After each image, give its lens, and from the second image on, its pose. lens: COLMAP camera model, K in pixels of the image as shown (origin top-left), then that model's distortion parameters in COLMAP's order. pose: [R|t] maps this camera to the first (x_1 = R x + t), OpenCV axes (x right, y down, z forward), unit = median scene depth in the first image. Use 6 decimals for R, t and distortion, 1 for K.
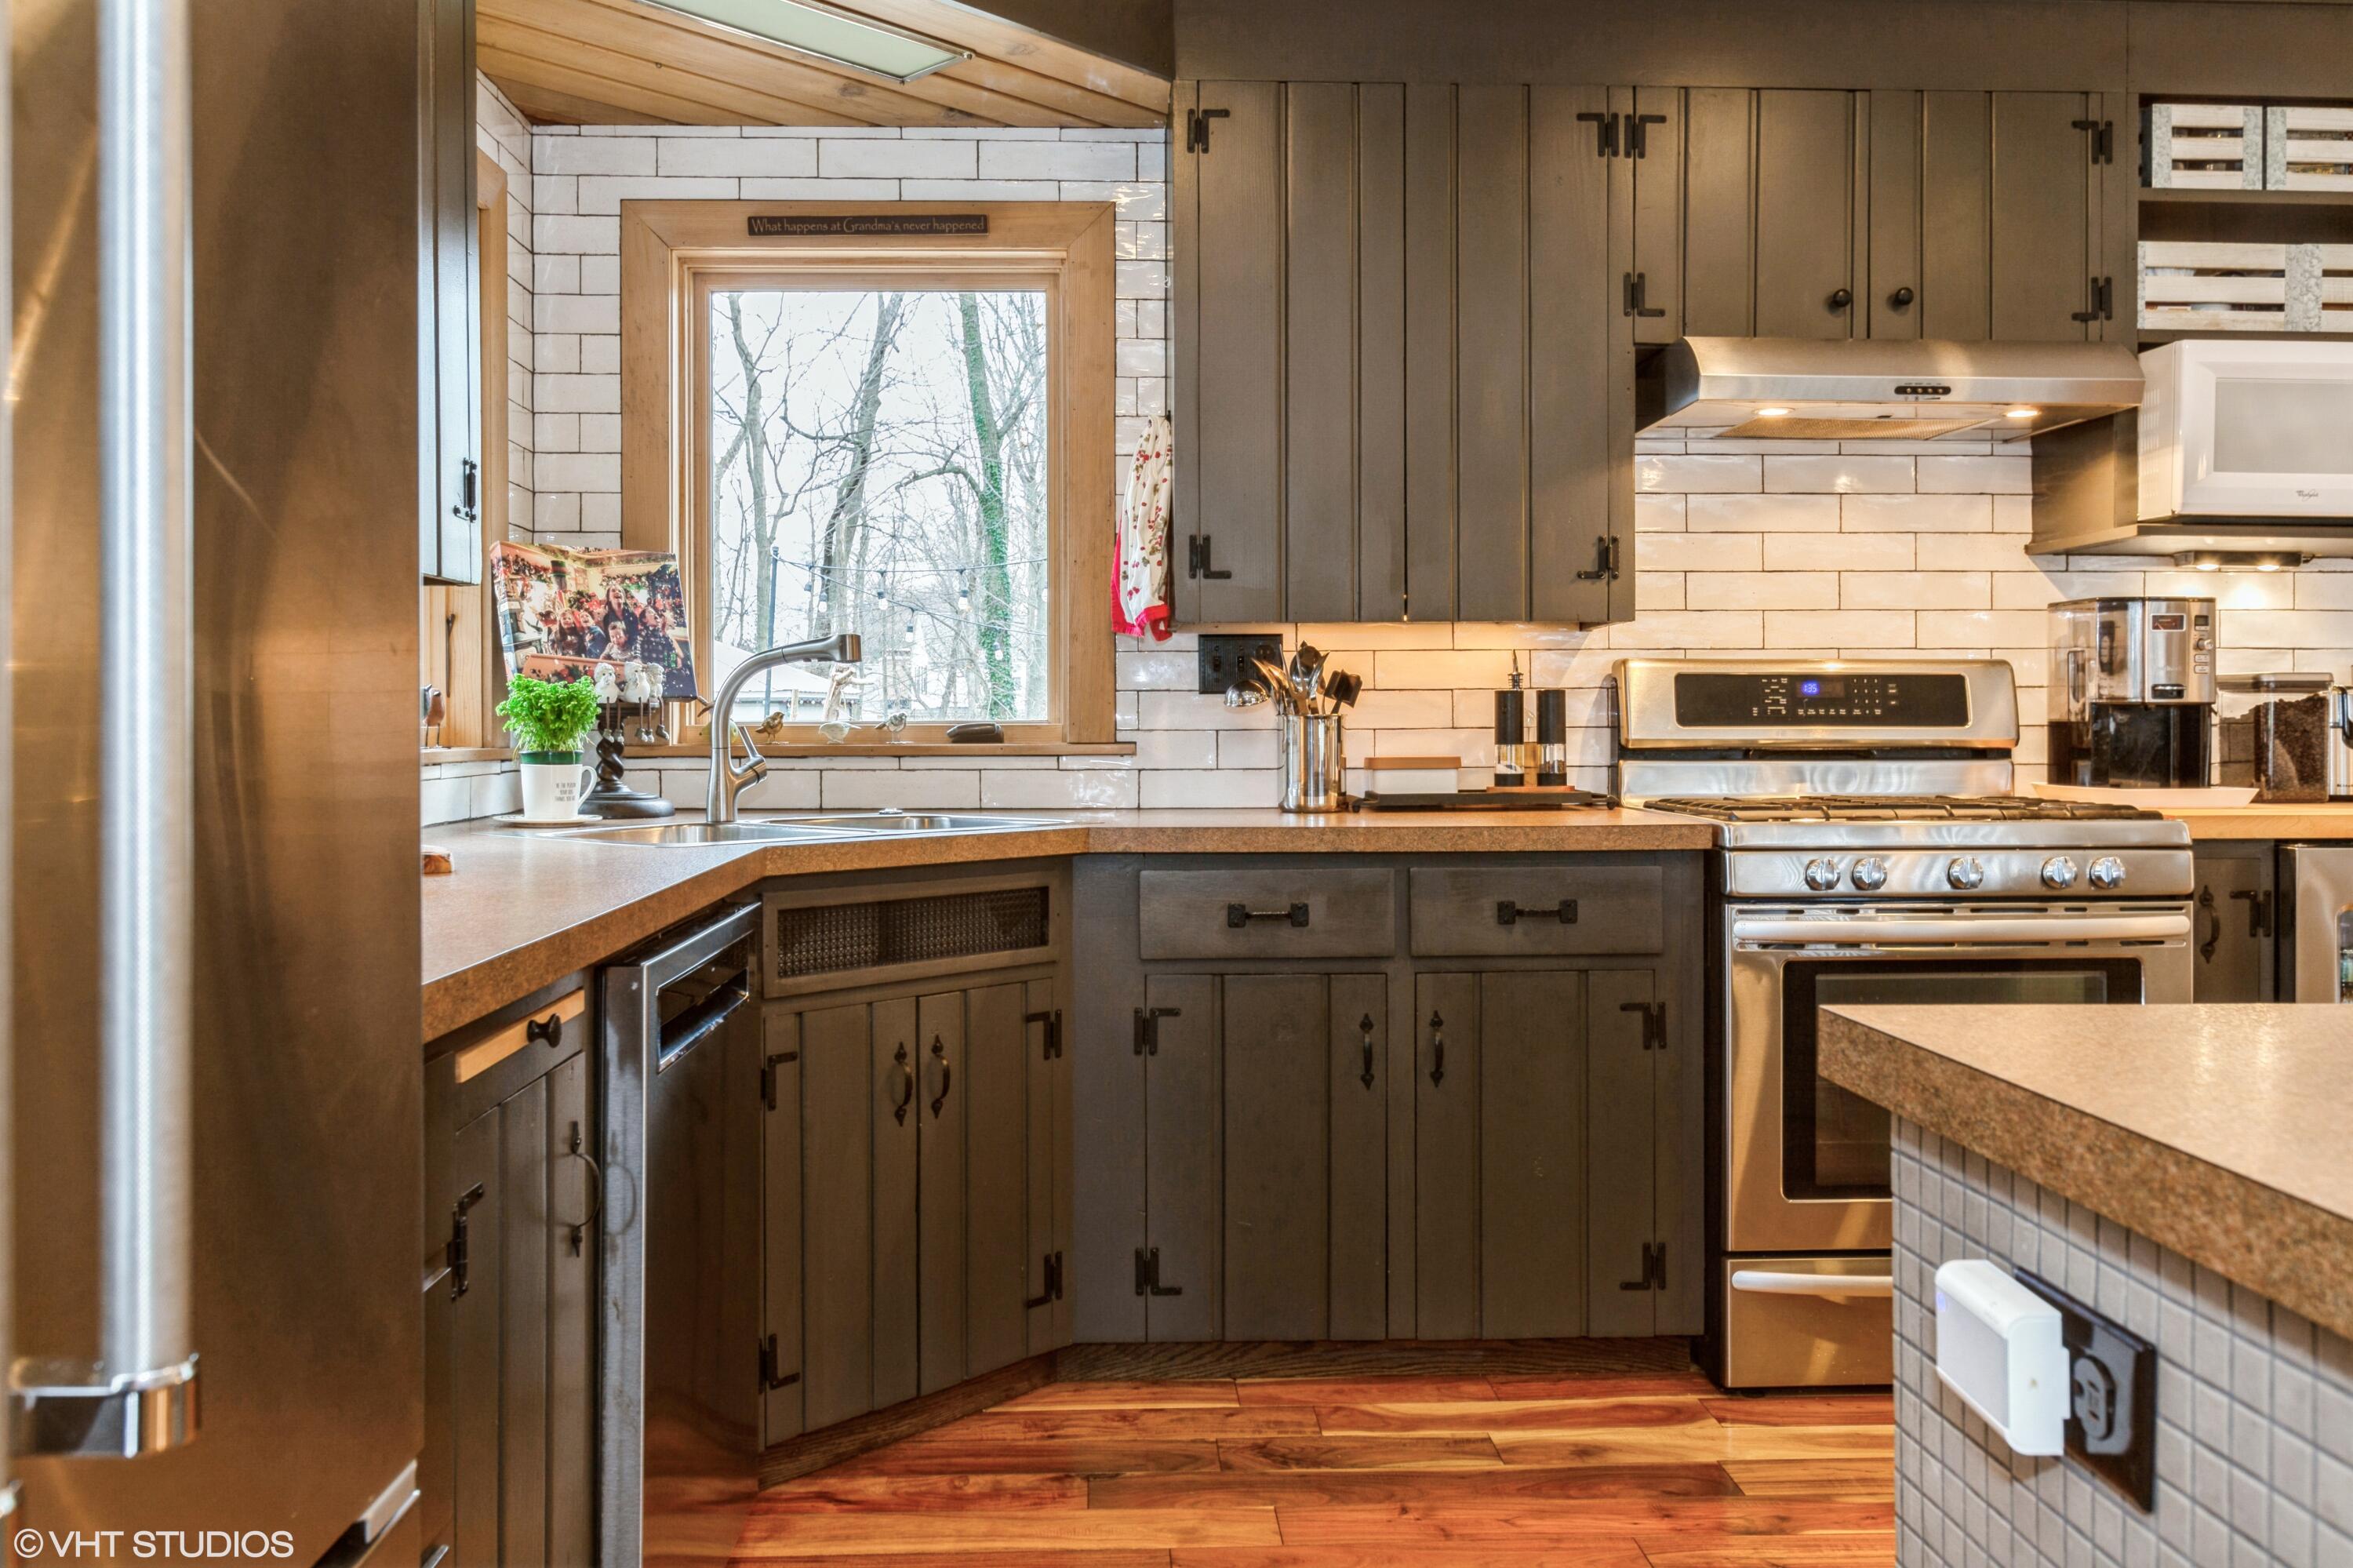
lens RADIAL K [[1800.9, 0, 1135.1], [0, 1800.9, 729.4], [0, 0, 1]] dist [0.003101, -0.005481]
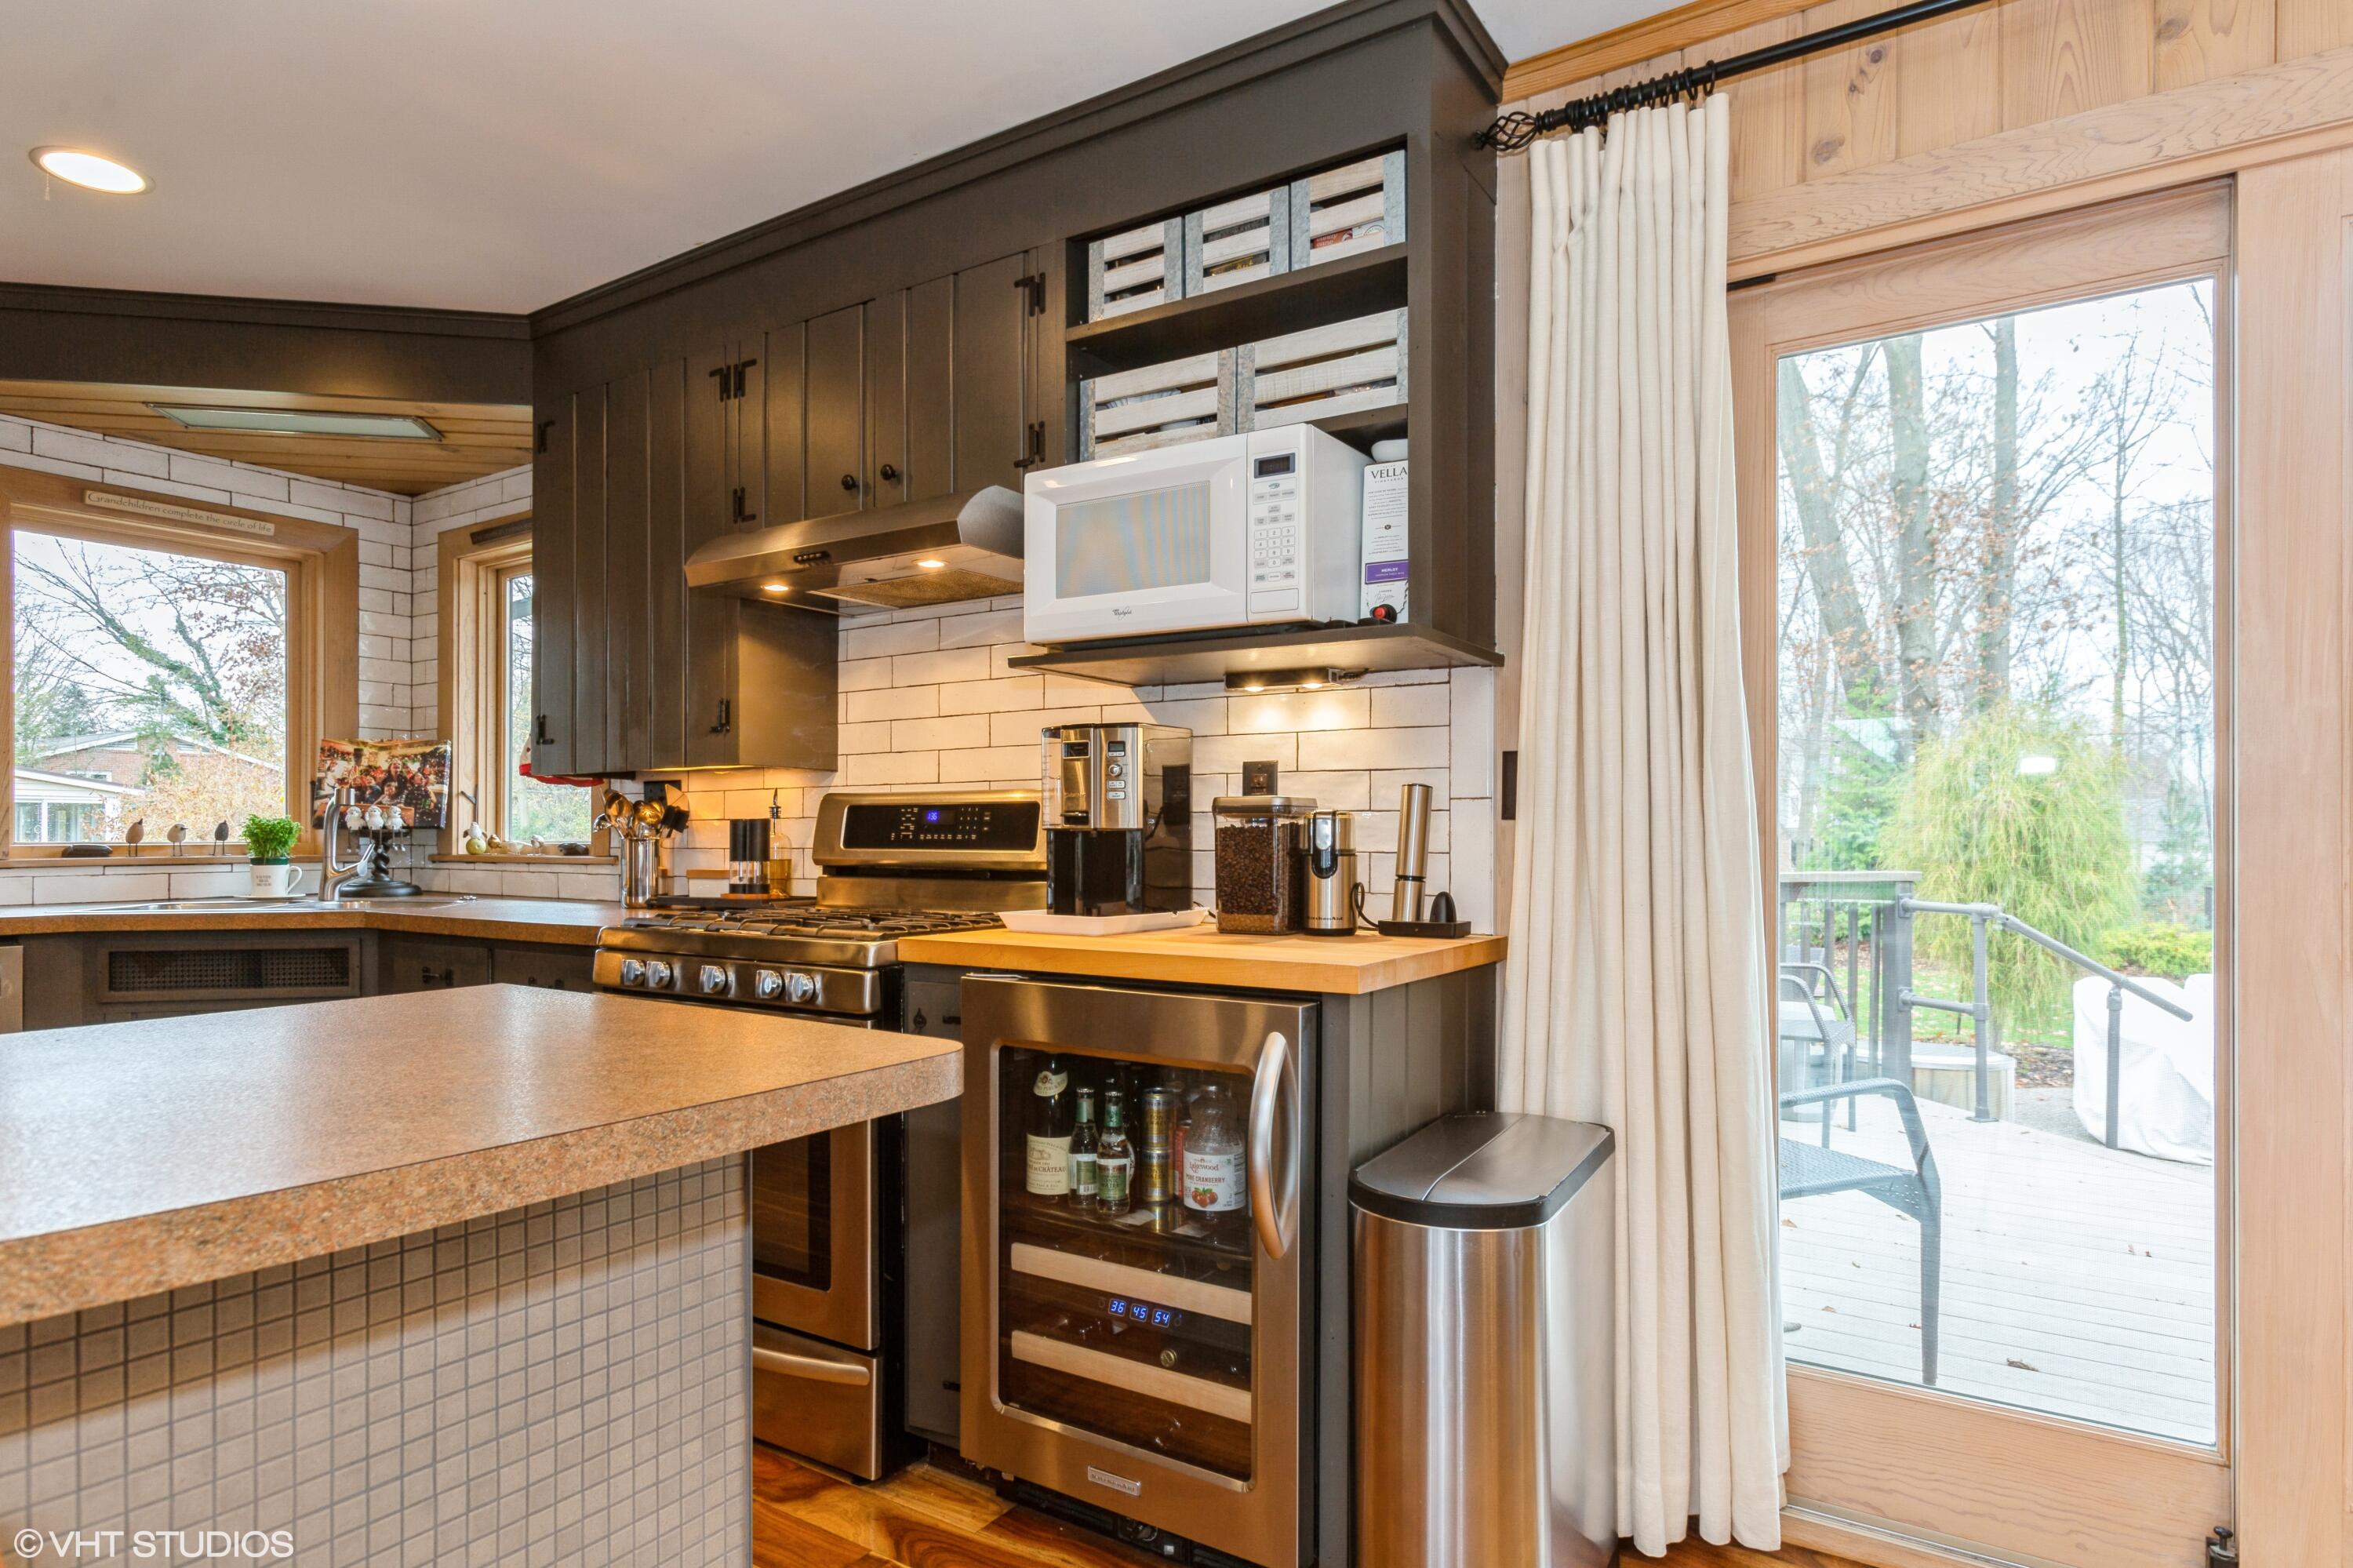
lens RADIAL K [[1266.5, 0, 1177.6], [0, 1266.5, 842.0], [0, 0, 1]] dist [-0.012673, 0.006226]
pose [[0.827082, 0.004683, -0.562061, 0.989037], [-0.005774, 0.999983, -0.000164, -0.007387], [0.562051, 0.003381, 0.827096, 0.426167]]
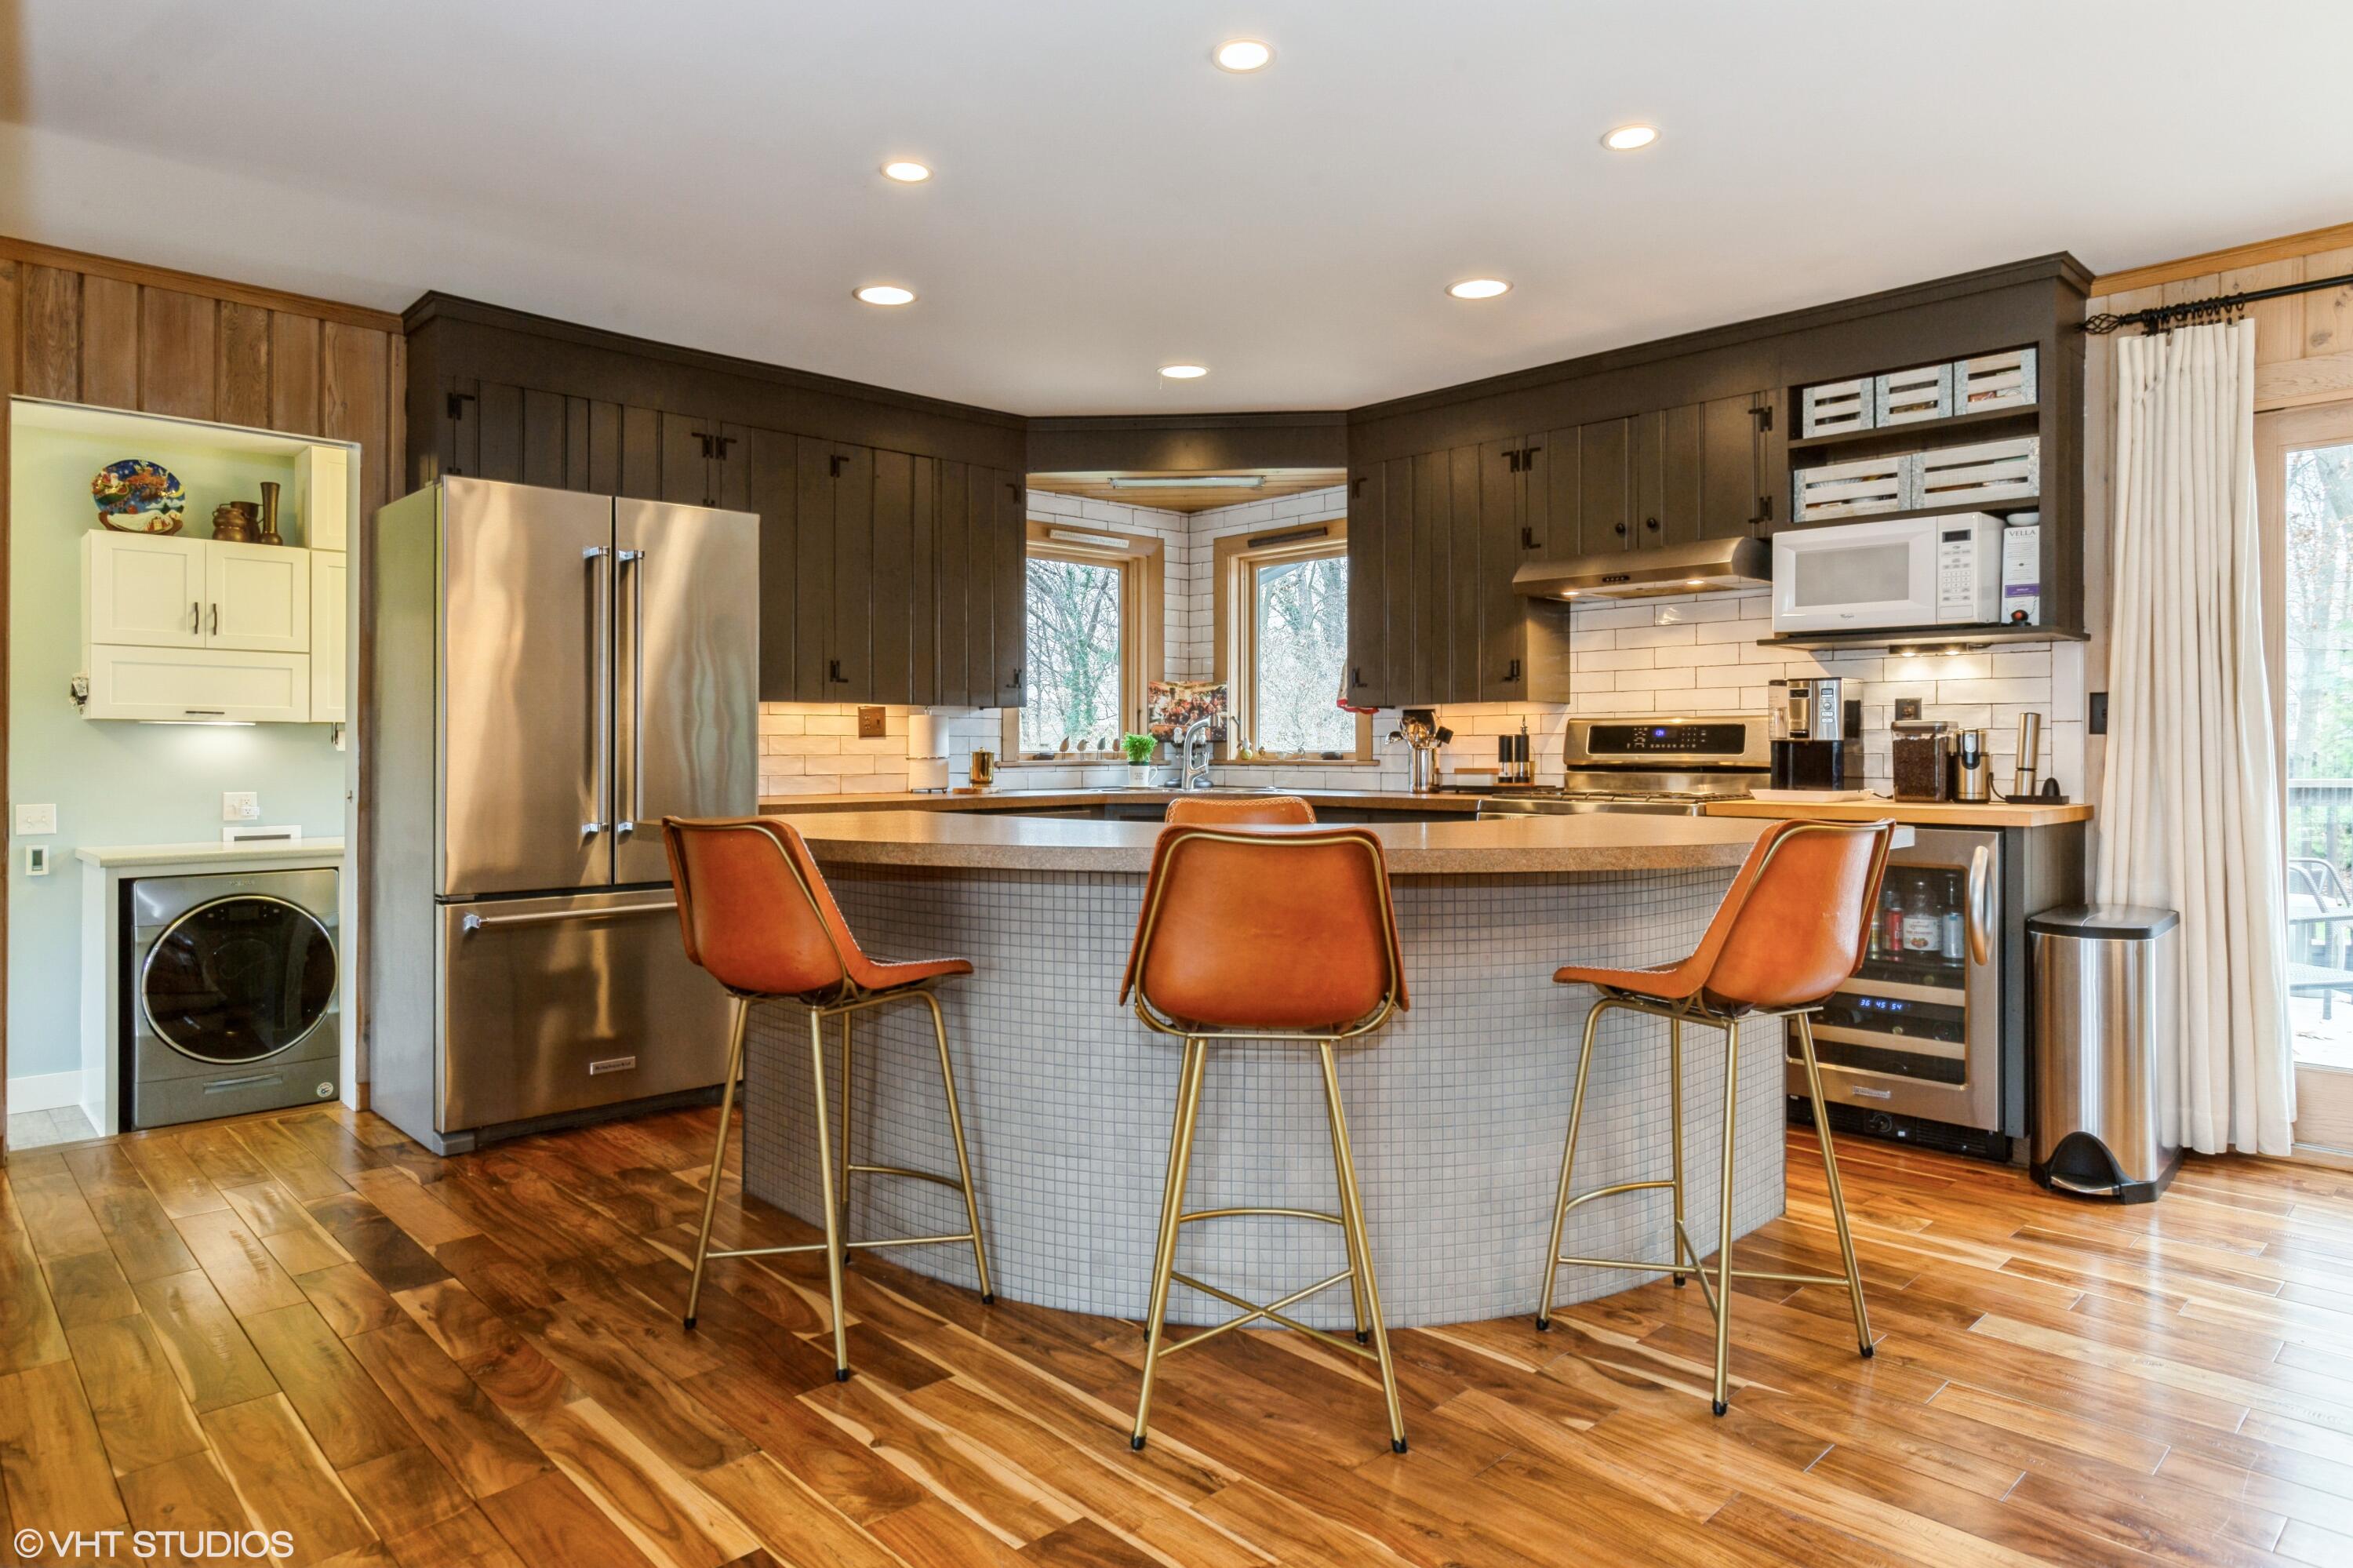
lens RADIAL K [[1350.2, 0, 1180.0], [0, 1350.2, 750.9], [0, 0, 1]] dist [-0.012535, 0.010993]
pose [[0.672985, 0.001845, -0.739654, 1.086401], [-0.006579, 0.999972, -0.003492, 0.003390], [0.739627, 0.007216, 0.672979, -0.285063]]
